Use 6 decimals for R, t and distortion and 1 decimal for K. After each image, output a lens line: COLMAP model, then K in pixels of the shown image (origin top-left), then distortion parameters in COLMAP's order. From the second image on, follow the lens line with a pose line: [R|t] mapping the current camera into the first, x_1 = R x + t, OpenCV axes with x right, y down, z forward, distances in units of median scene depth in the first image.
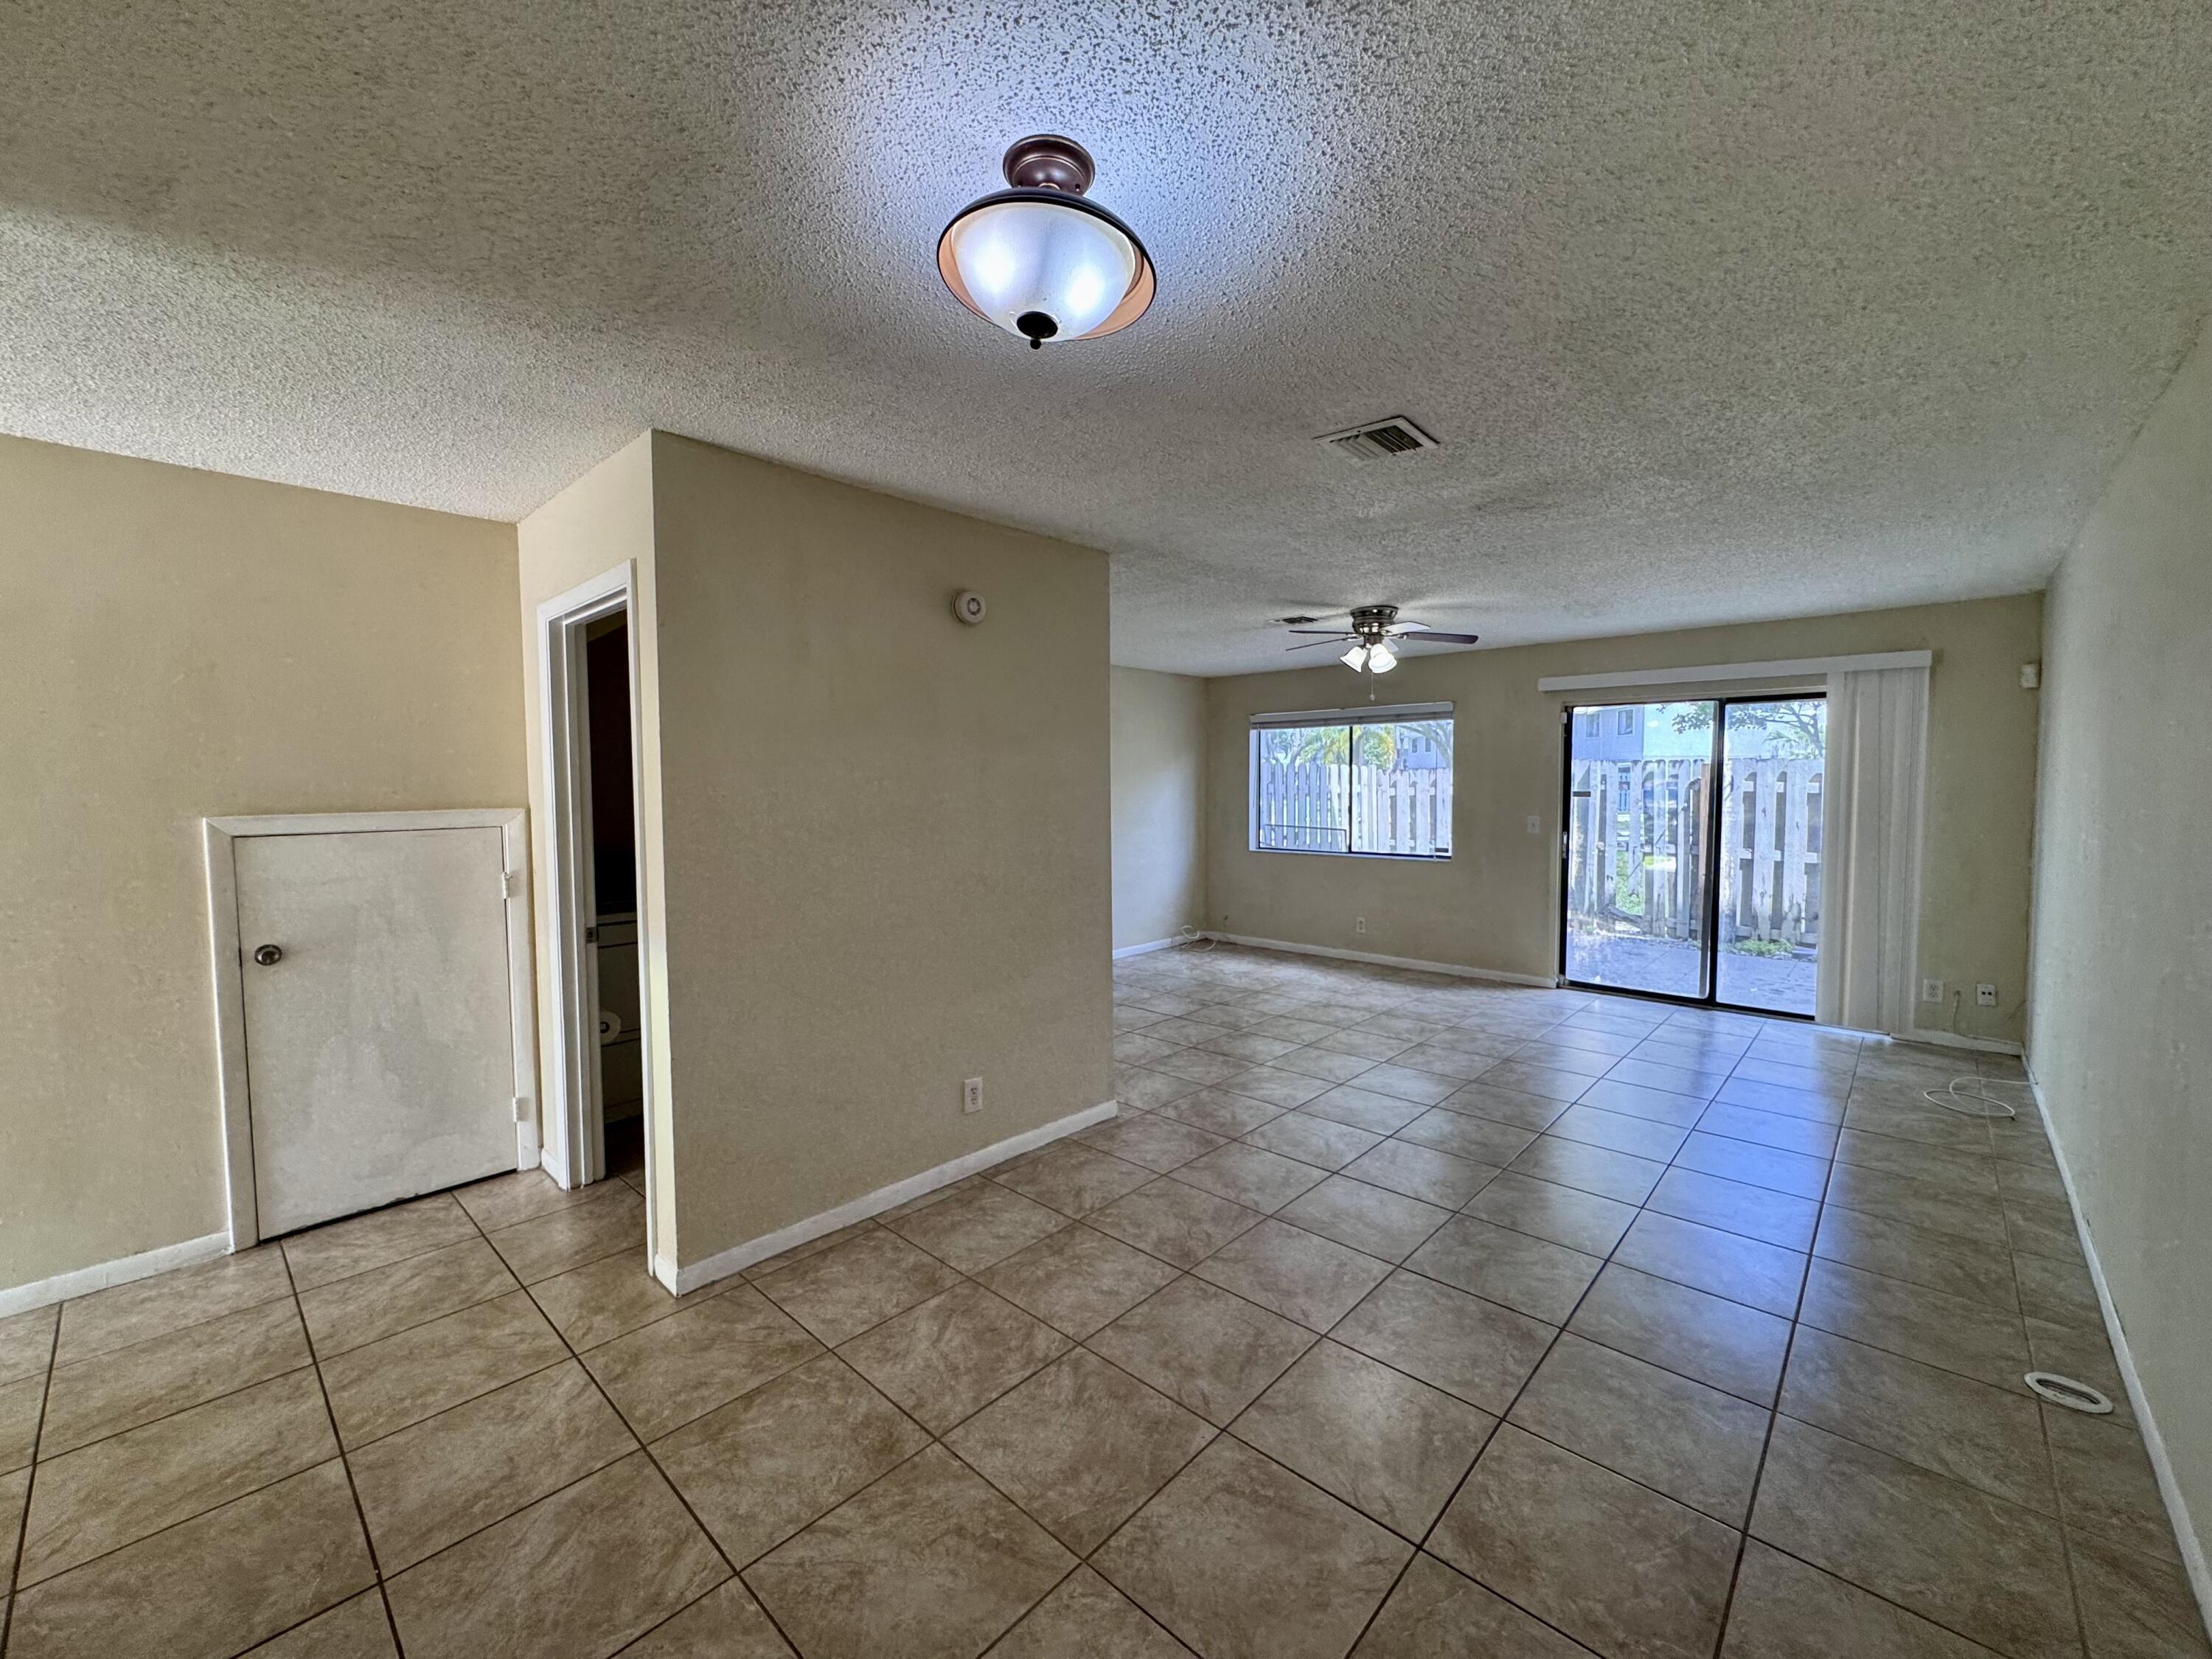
lens RADIAL K [[886.9, 0, 1103.2], [0, 886.9, 822.7], [0, 0, 1]] dist [-0.004269, 0.001034]
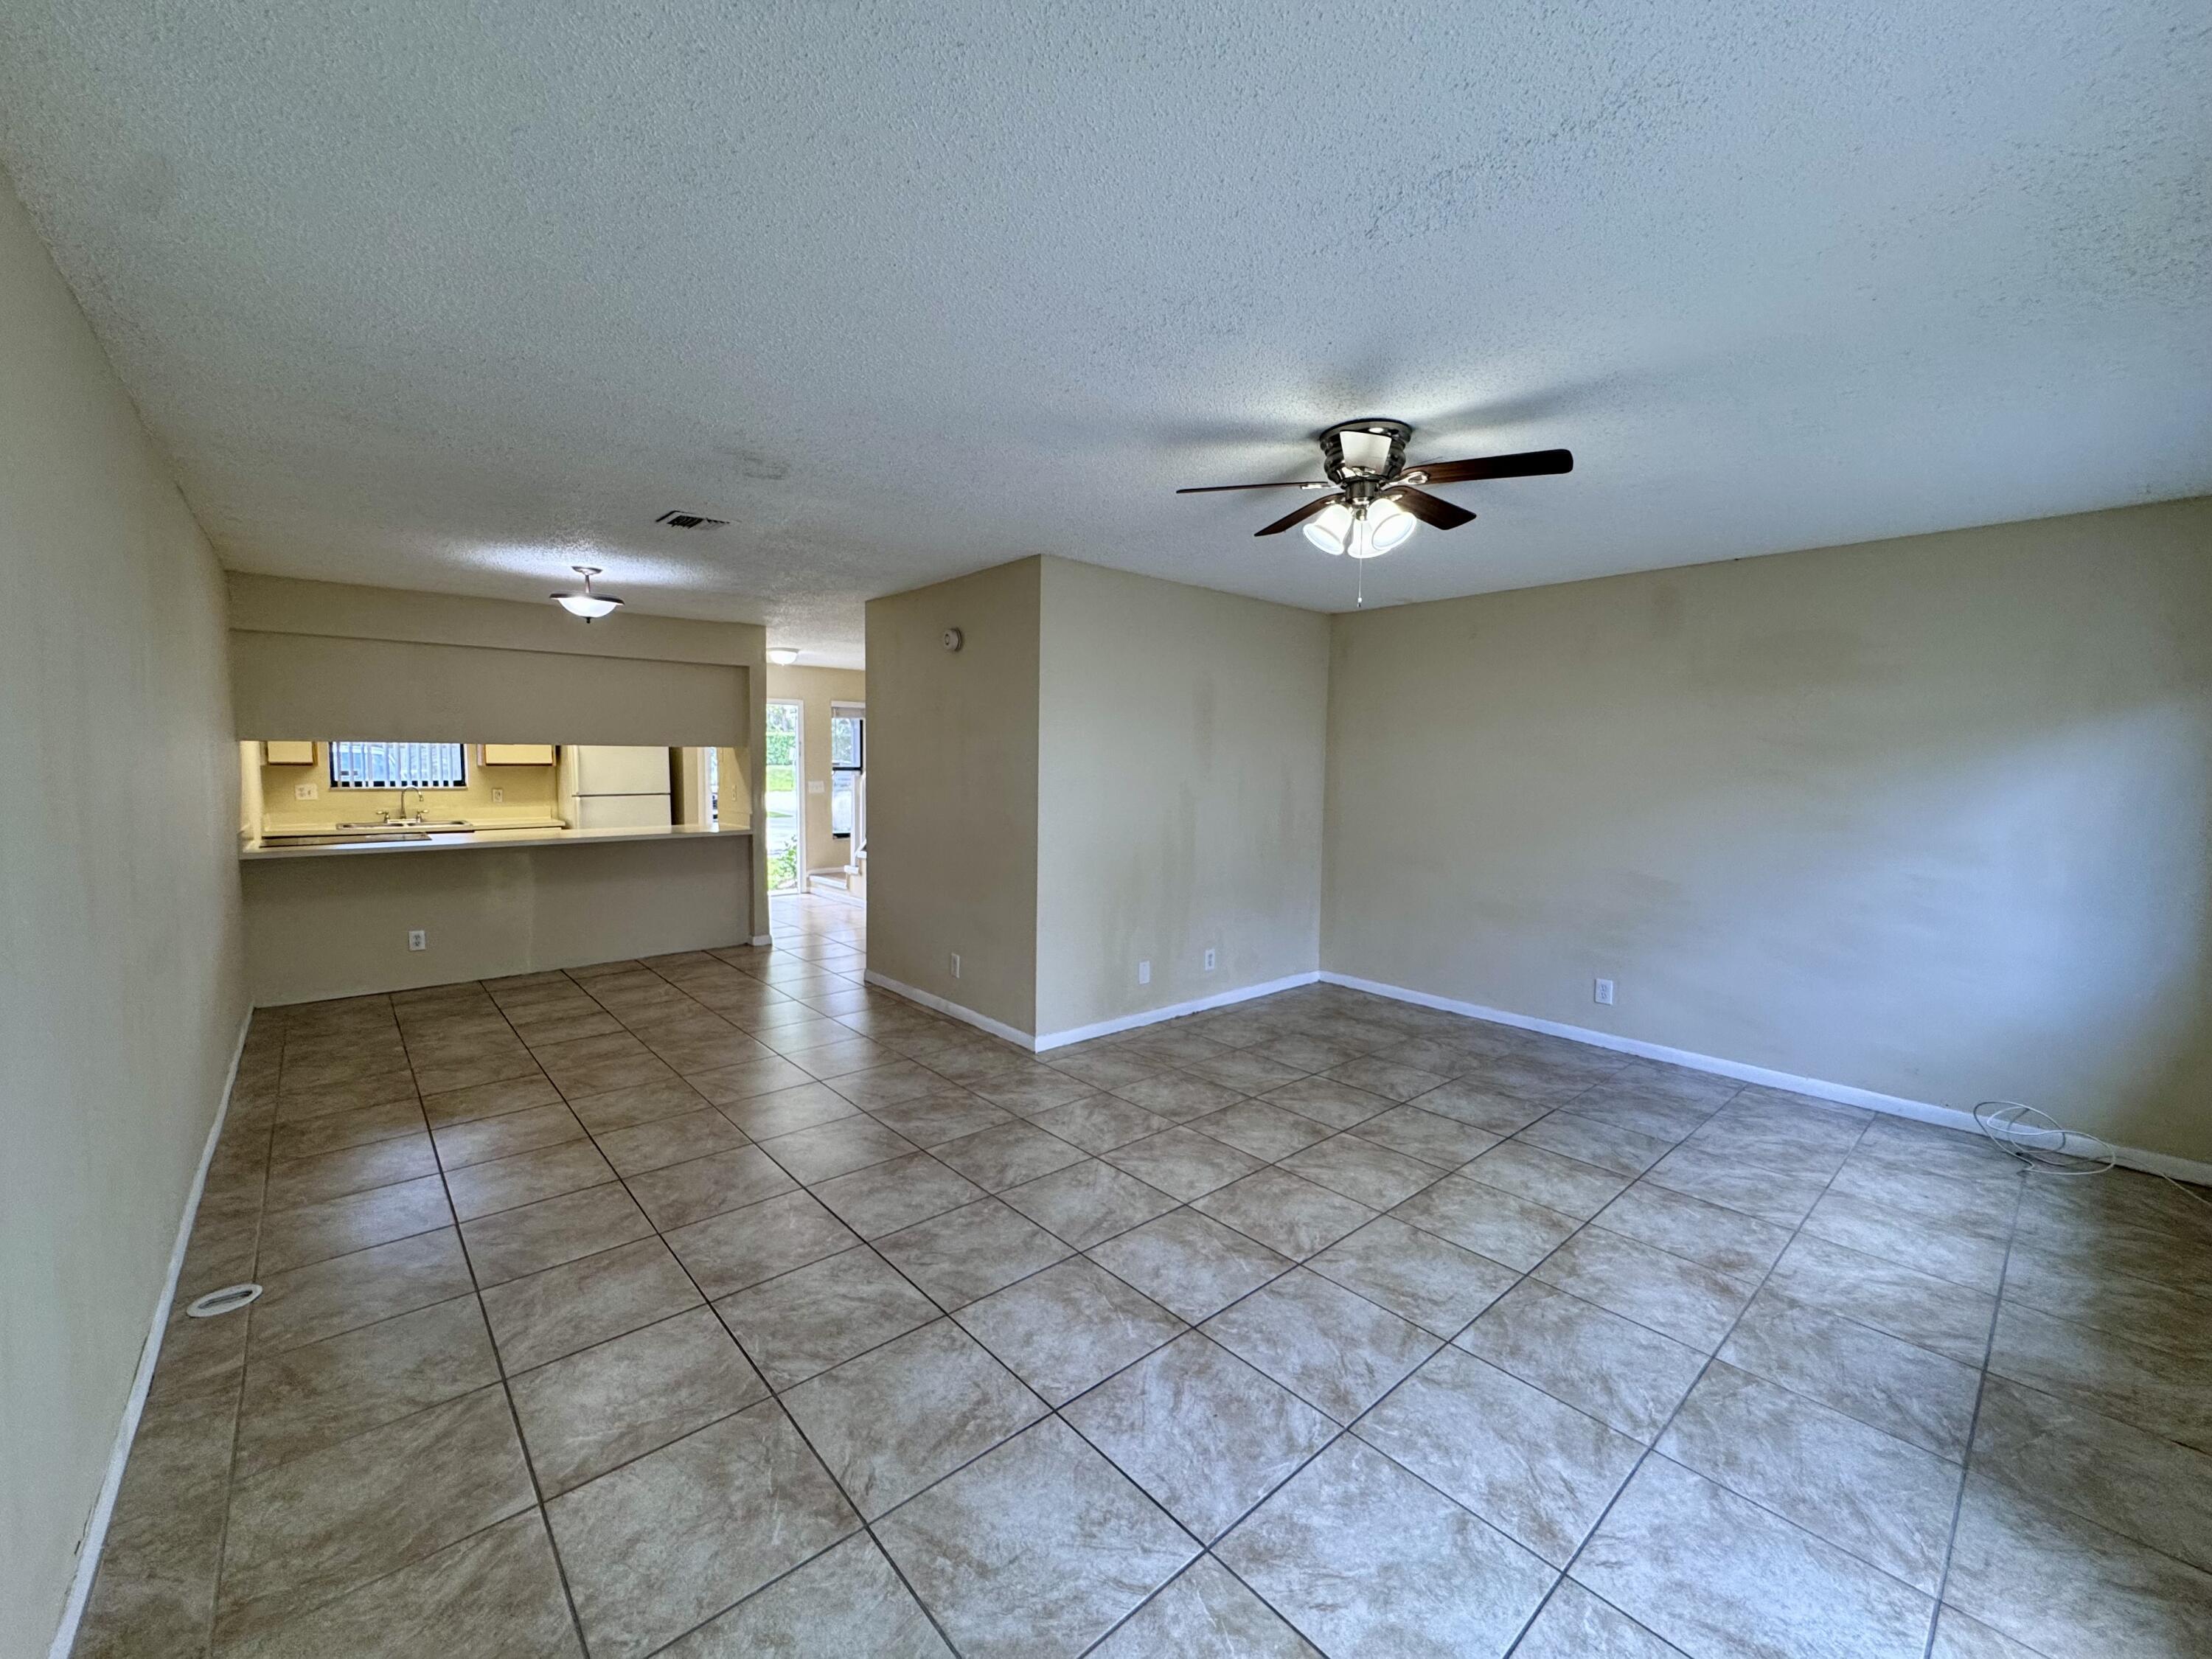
lens RADIAL K [[886.9, 0, 1105.3], [0, 886.9, 823.0], [0, 0, 1]] dist [-0.004269, 0.001034]
pose [[-0.098485, 0.073680, -0.992407, 1.154423], [-0.056702, 0.995220, 0.079515, -0.058779], [0.993522, 0.064102, -0.093837, 1.223963]]
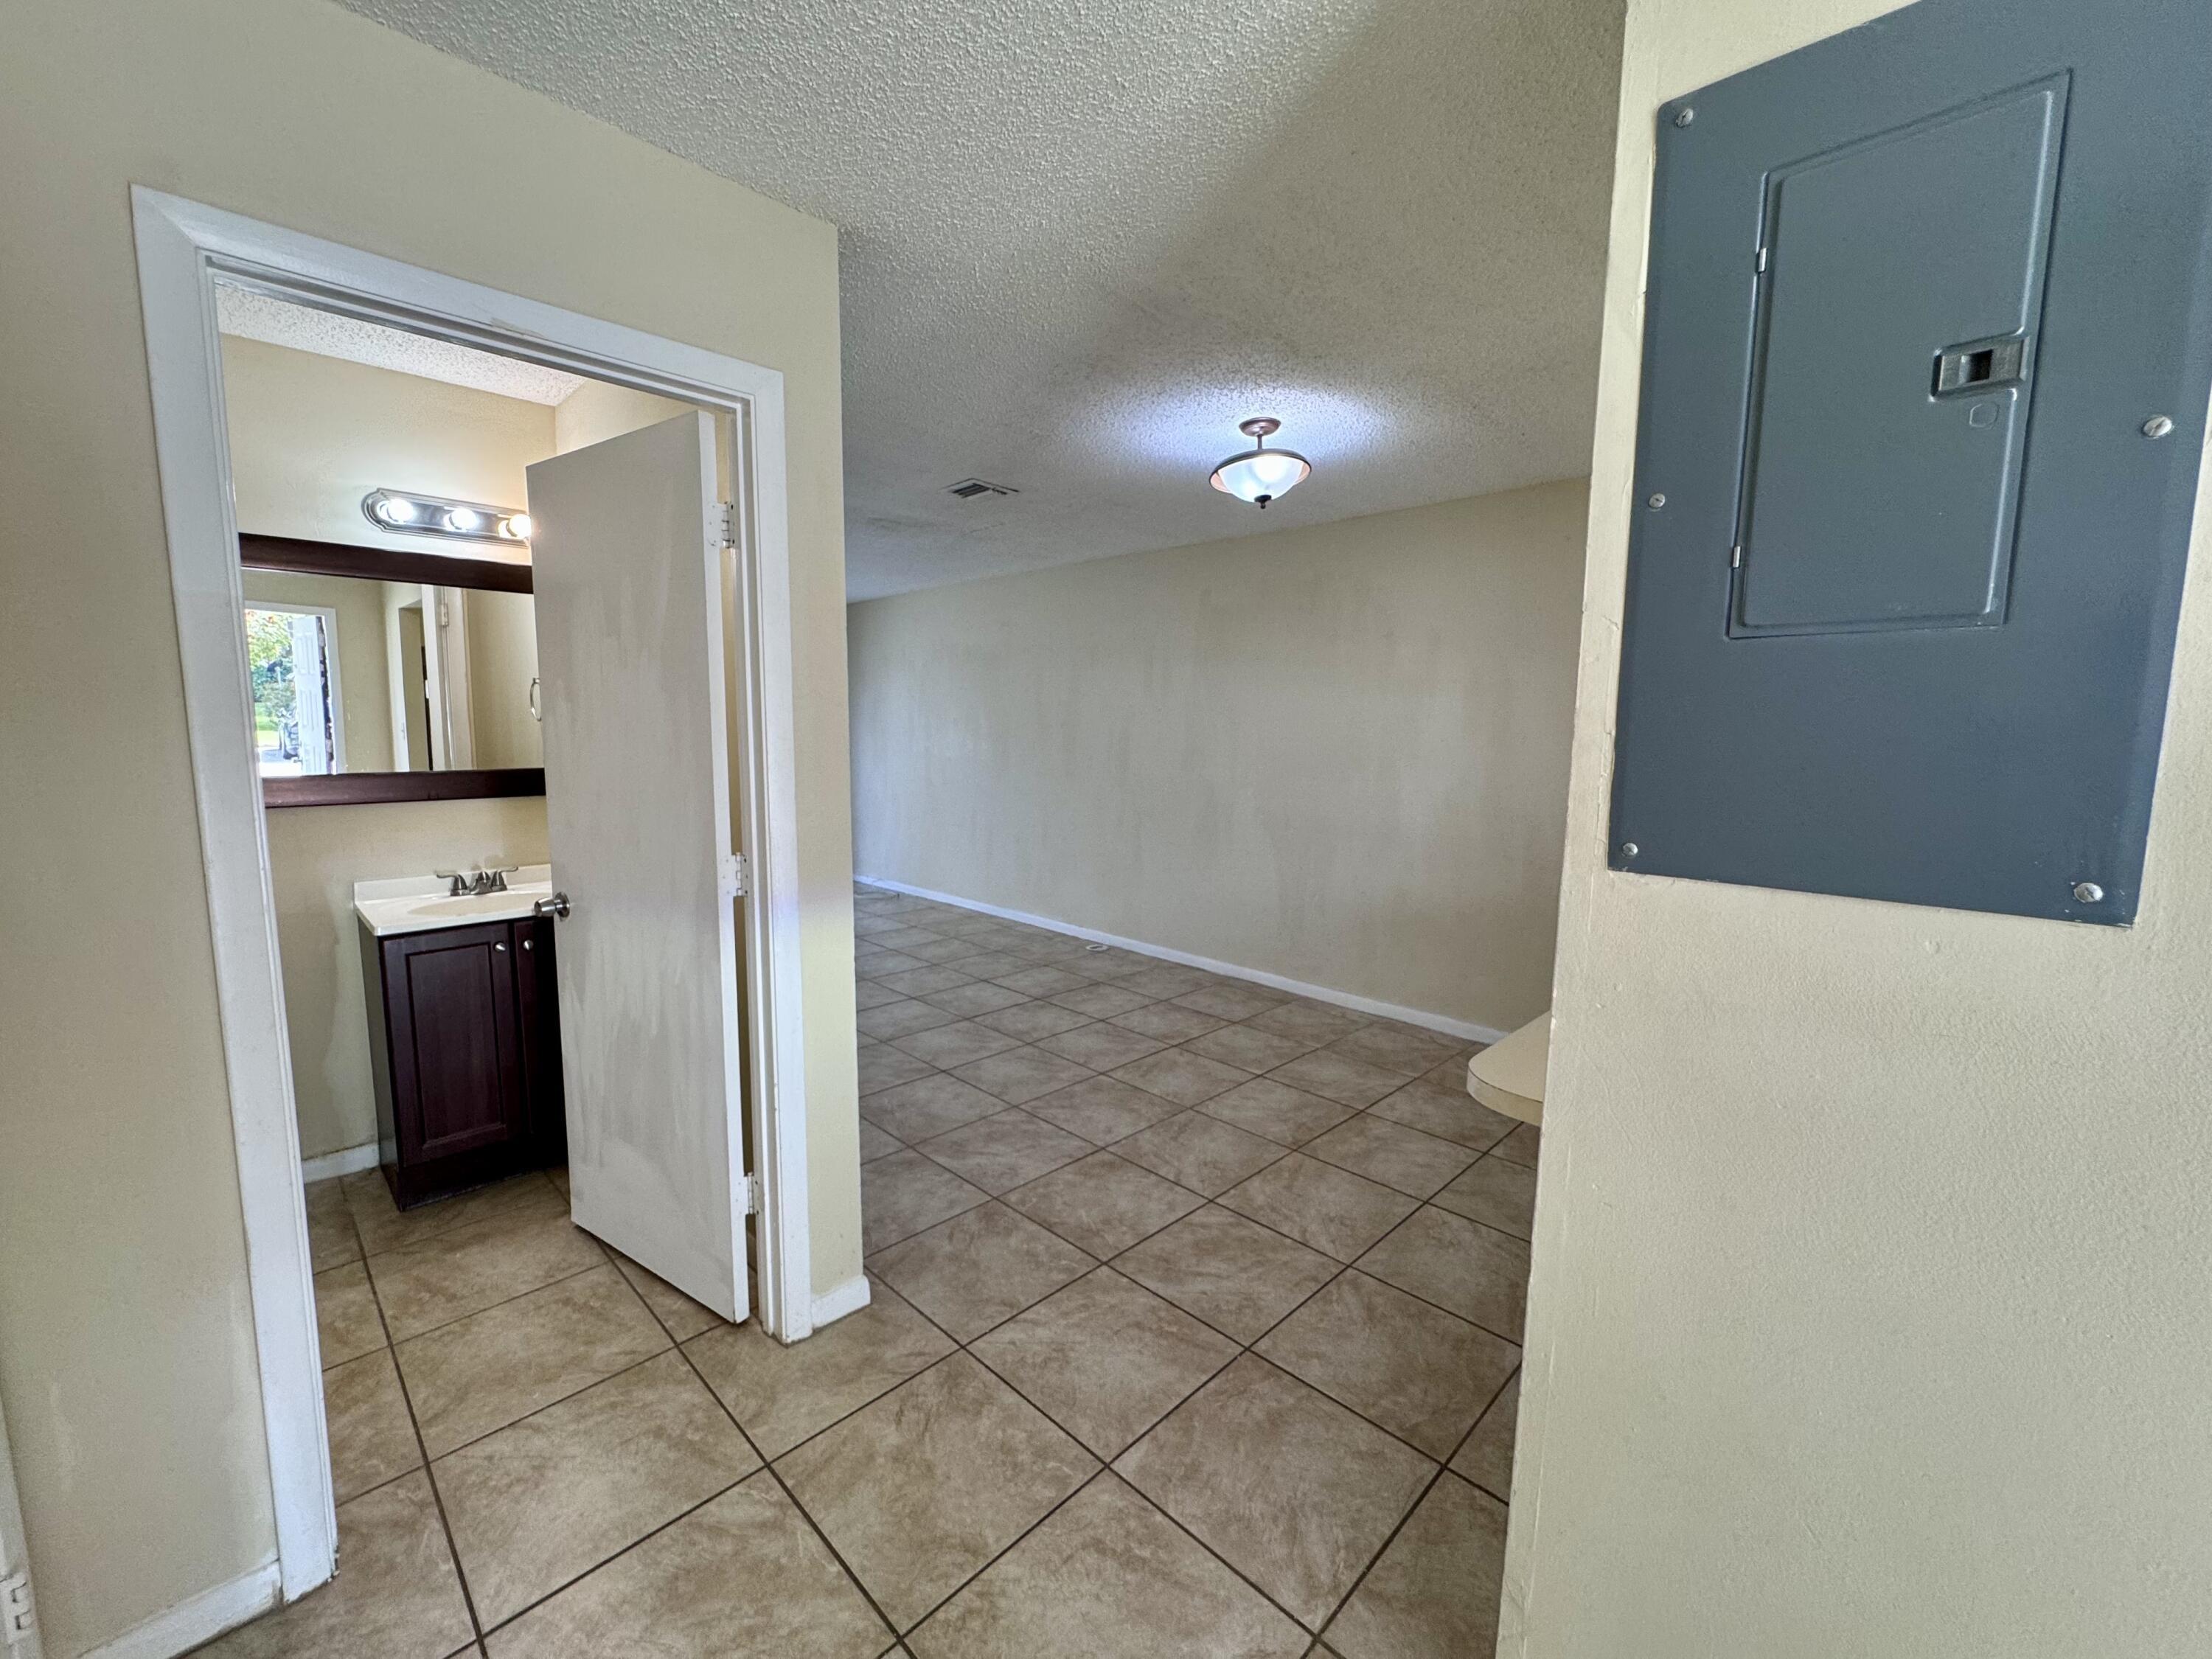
lens RADIAL K [[886.9, 0, 1103.5], [0, 886.9, 823.5], [0, 0, 1]] dist [-0.004269, 0.001034]
pose [[0.032143, -0.105796, 0.993868, -0.860616], [0.034537, 0.993906, 0.104683, -0.003481], [-0.998886, 0.030960, 0.035601, 0.493343]]
